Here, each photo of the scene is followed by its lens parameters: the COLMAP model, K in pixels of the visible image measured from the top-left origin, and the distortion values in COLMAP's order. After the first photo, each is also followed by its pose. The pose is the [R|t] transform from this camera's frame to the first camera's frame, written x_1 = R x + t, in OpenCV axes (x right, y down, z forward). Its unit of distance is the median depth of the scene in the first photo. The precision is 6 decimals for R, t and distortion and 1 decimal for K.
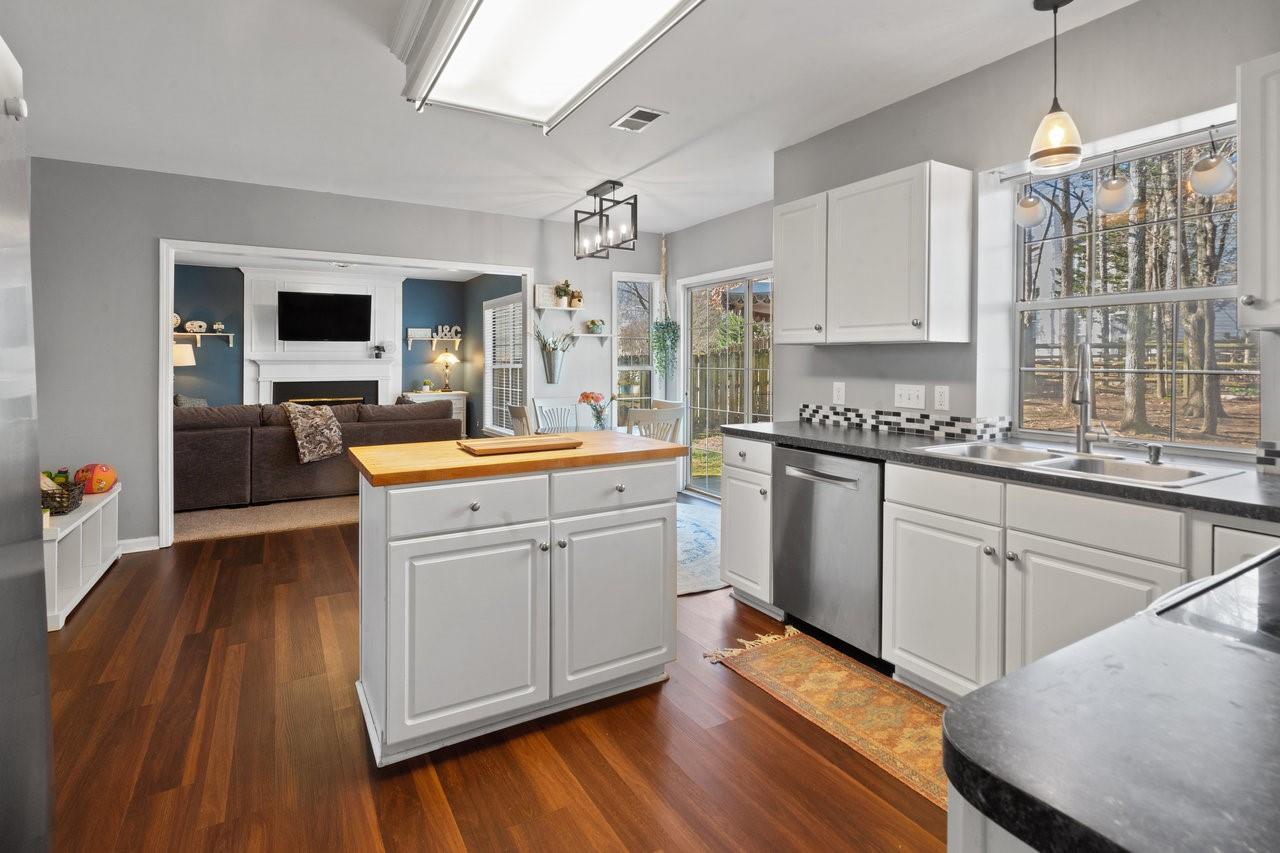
lens RADIAL K [[613.2, 0, 622.7], [0, 613.2, 356.1], [0, 0, 1]] dist [-0.000788, -0.000019]
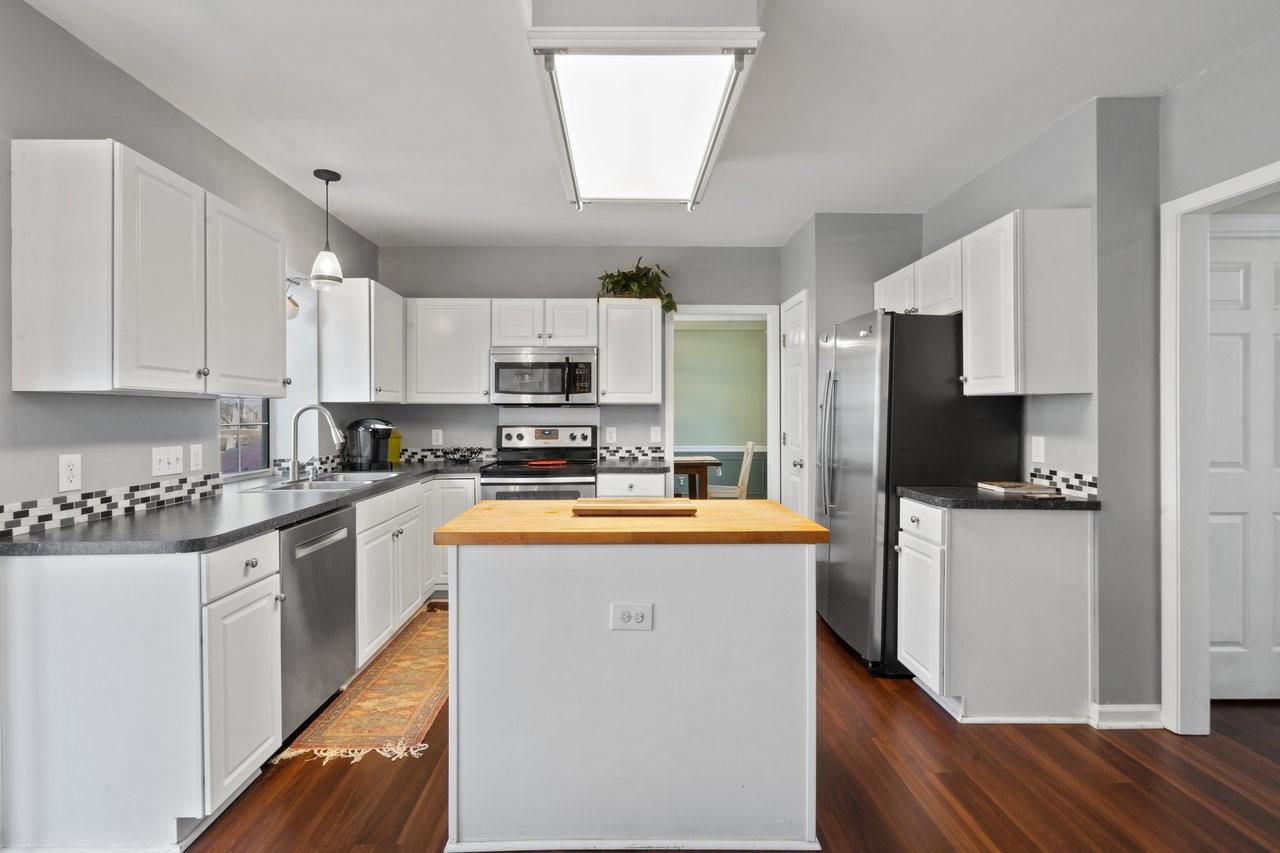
lens RADIAL K [[591.8, 0, 623.5], [0, 591.8, 411.9], [0, 0, 1]] dist [0.001785, 0.000146]
pose [[-0.871086, 0.003429, 0.491119, -0.447368], [-0.000620, 0.999967, -0.008081, 0.005297], [-0.491130, -0.007344, -0.871055, 1.338378]]
